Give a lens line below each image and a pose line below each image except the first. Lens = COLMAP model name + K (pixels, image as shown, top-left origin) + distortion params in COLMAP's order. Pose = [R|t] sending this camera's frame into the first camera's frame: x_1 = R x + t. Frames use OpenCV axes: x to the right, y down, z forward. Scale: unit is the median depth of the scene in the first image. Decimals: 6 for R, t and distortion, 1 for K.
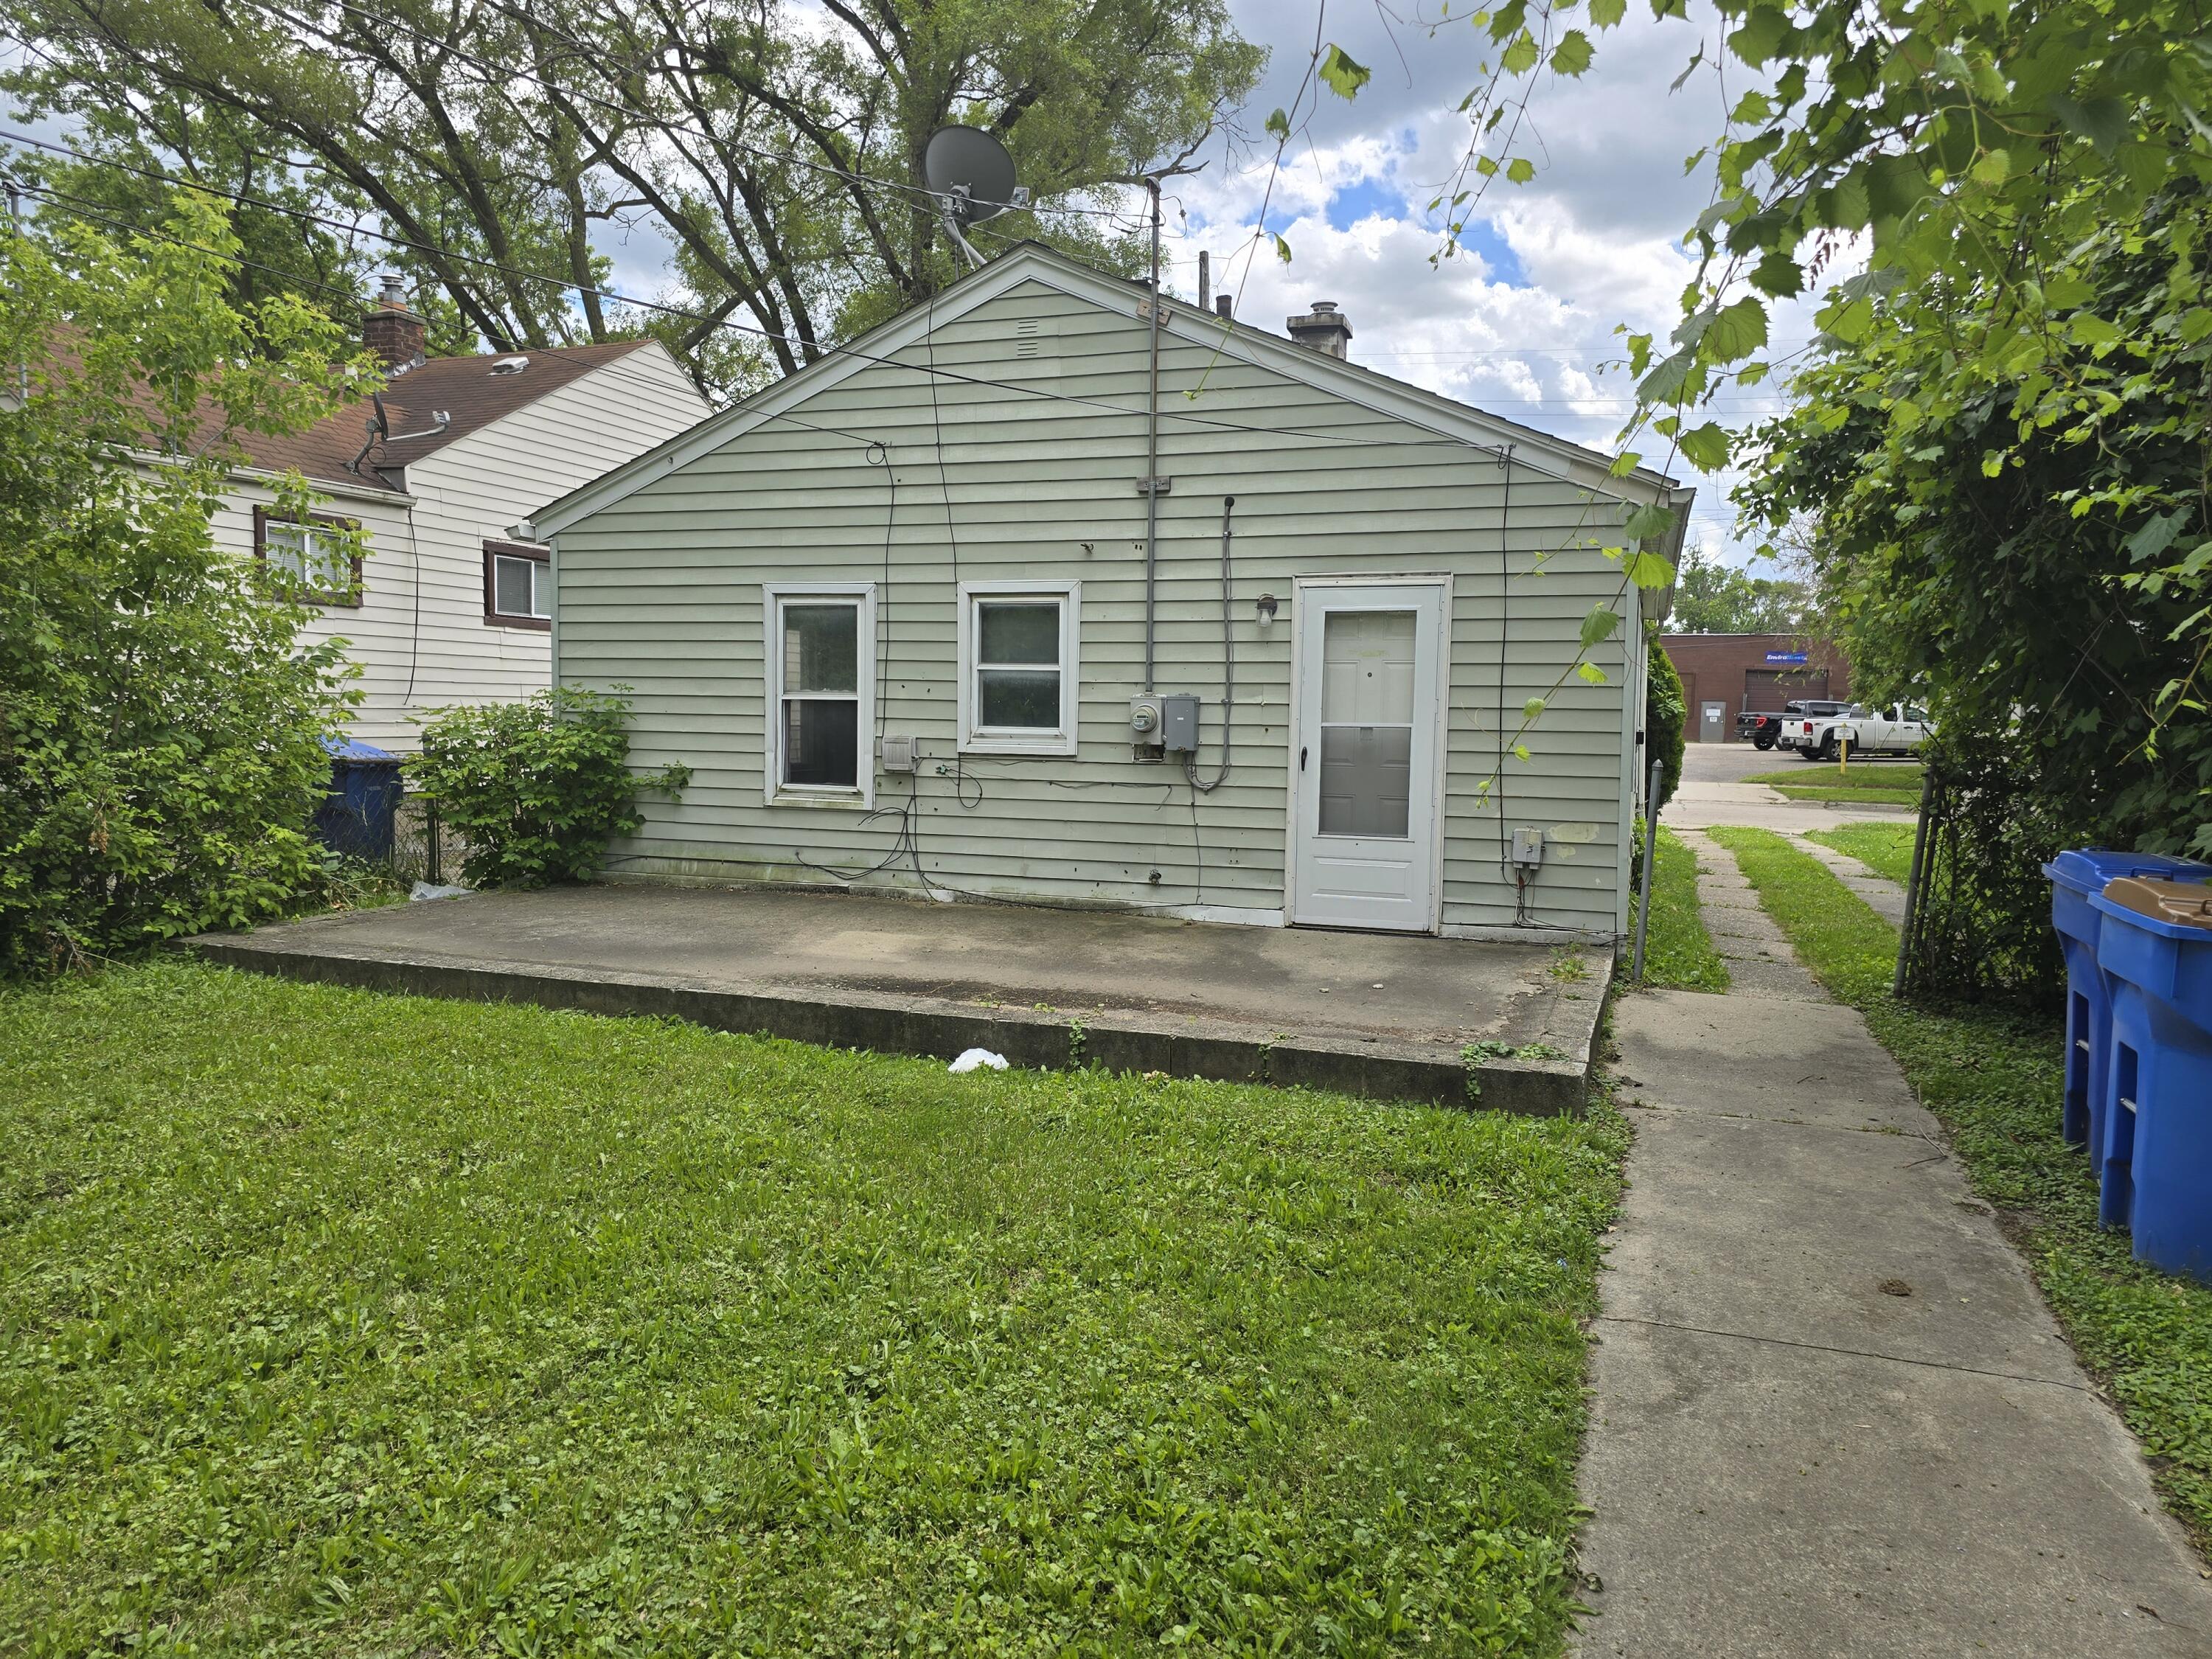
lens RADIAL K [[1492.9, 0, 1106.0], [0, 1492.9, 829.5], [0, 0, 1]] dist [0.042242, -0.047656]
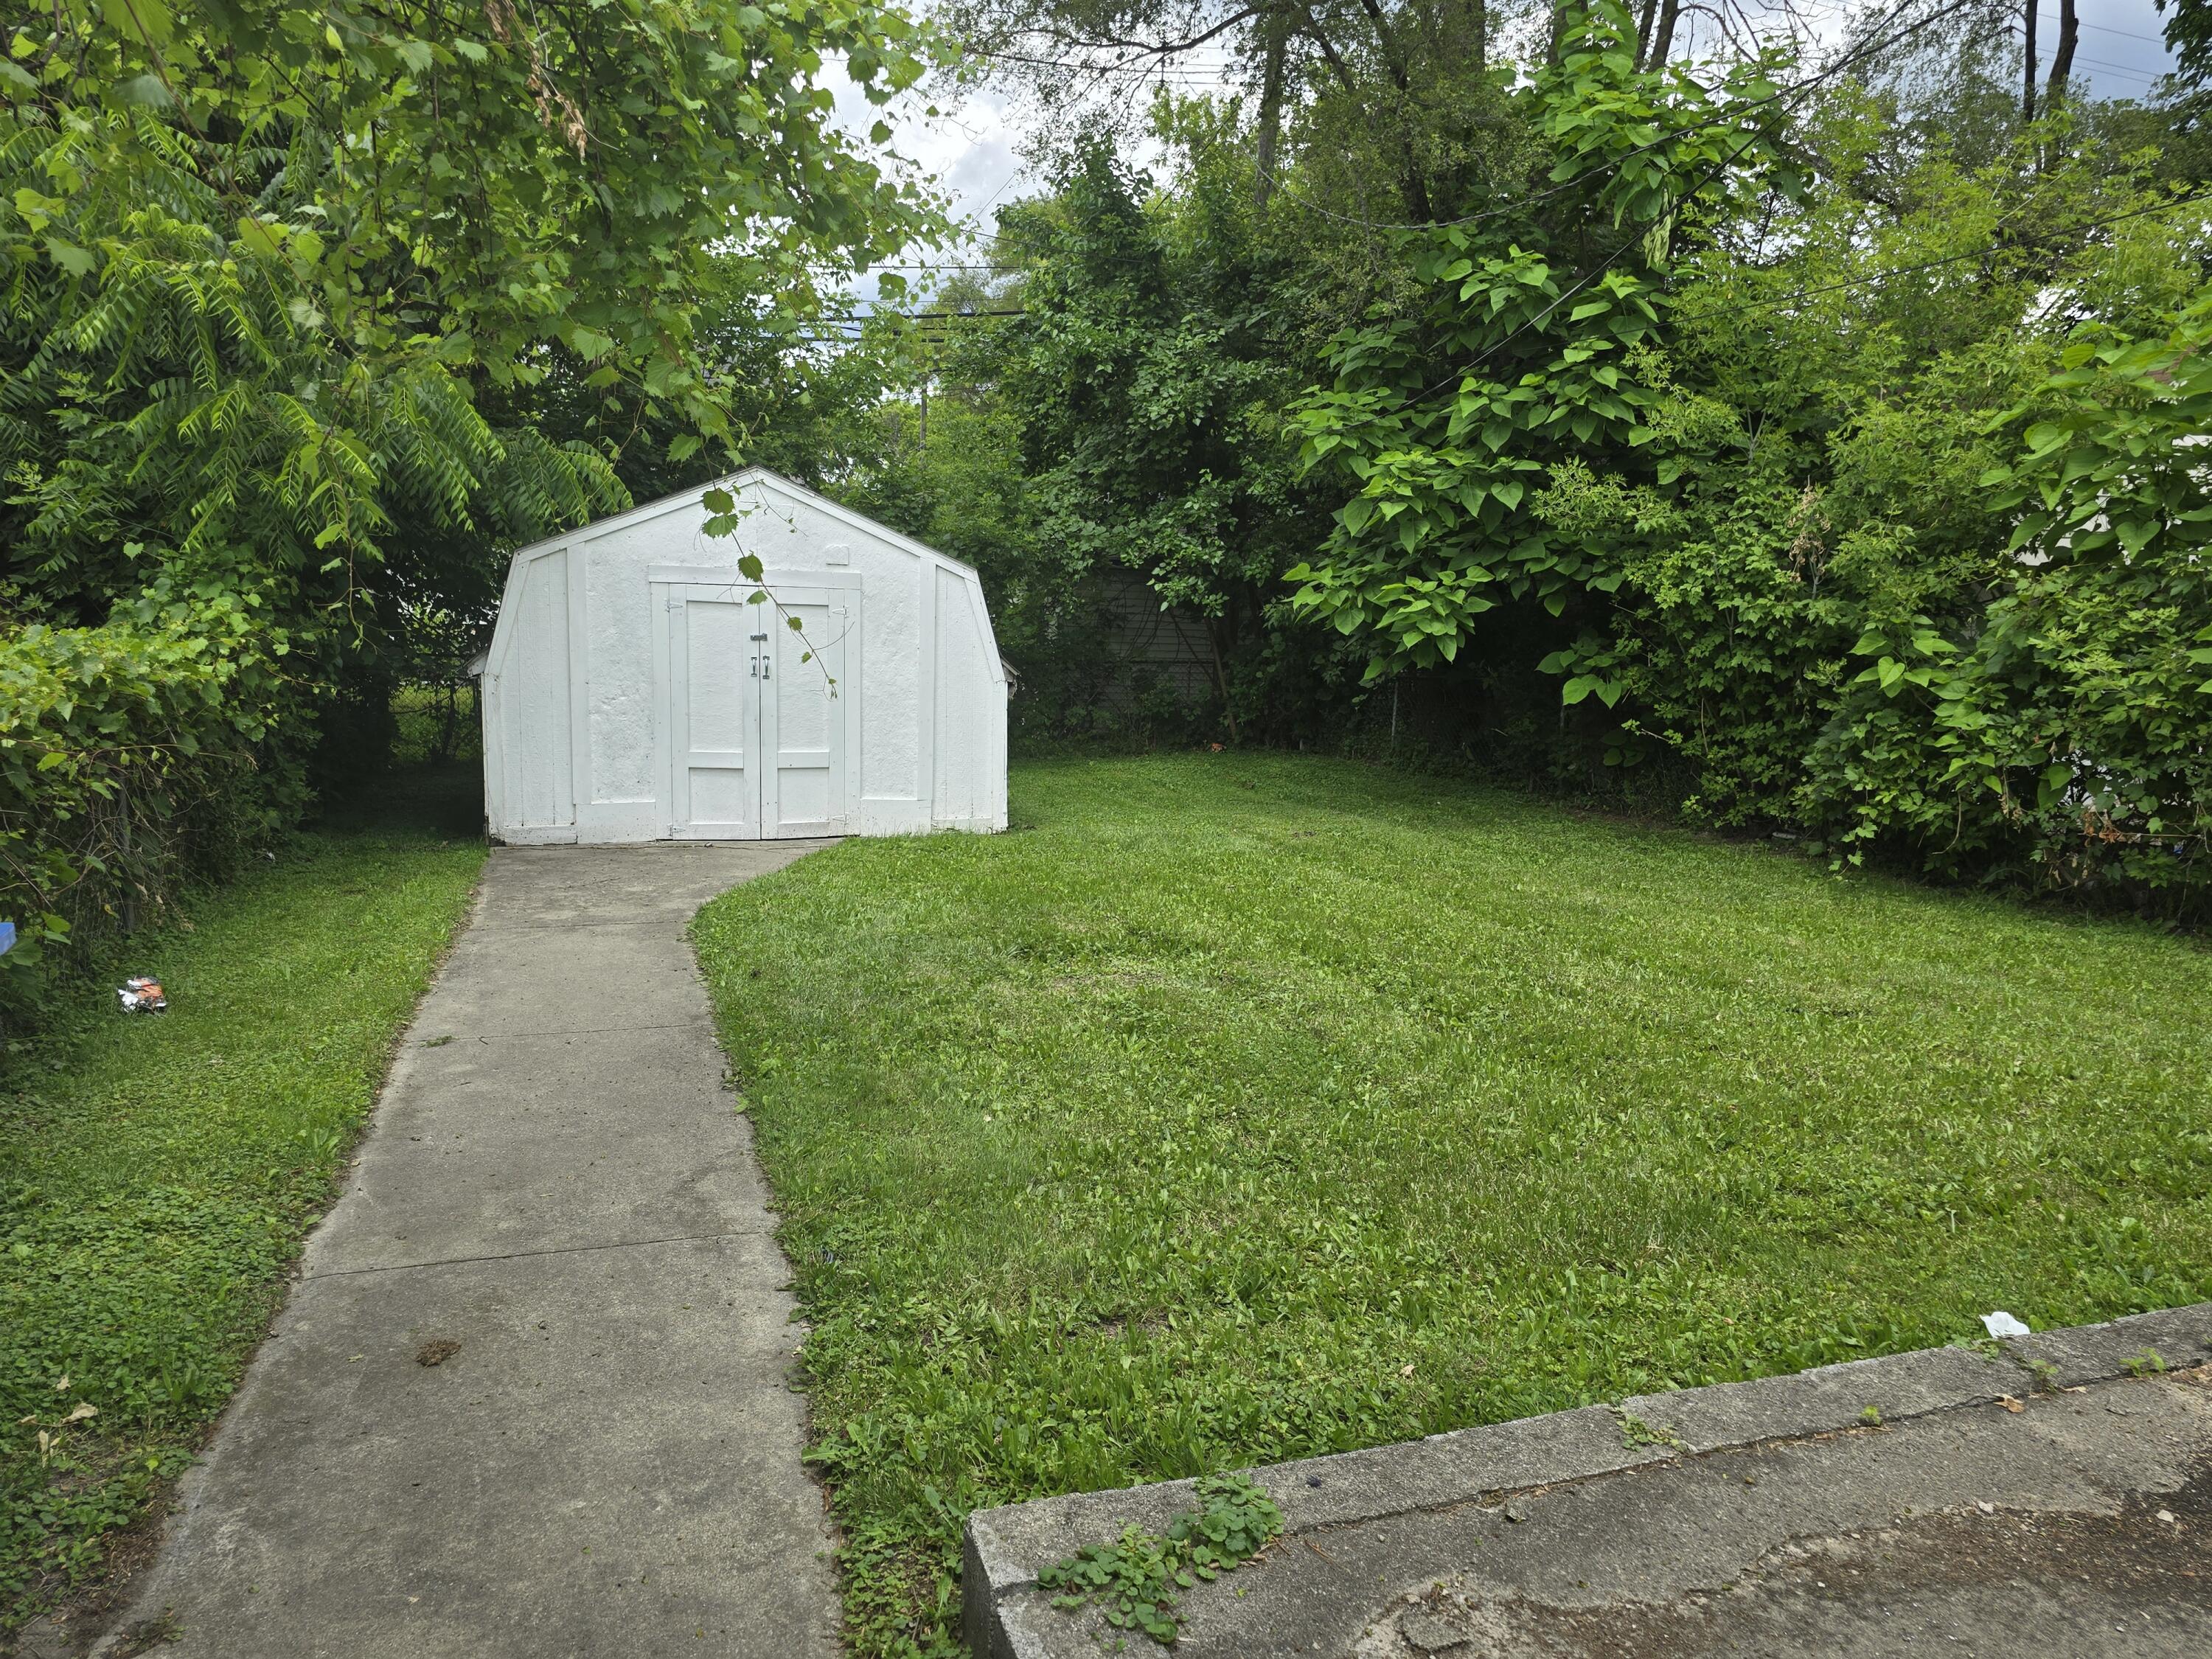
lens RADIAL K [[1492.9, 0, 1106.0], [0, 1492.9, 829.5], [0, 0, 1]] dist [0.042242, -0.047656]
pose [[-0.785299, 0.047878, -0.617263, 0.726475], [-0.088330, 0.978142, 0.188245, -0.139117], [0.612784, 0.202352, -0.763904, 1.766848]]
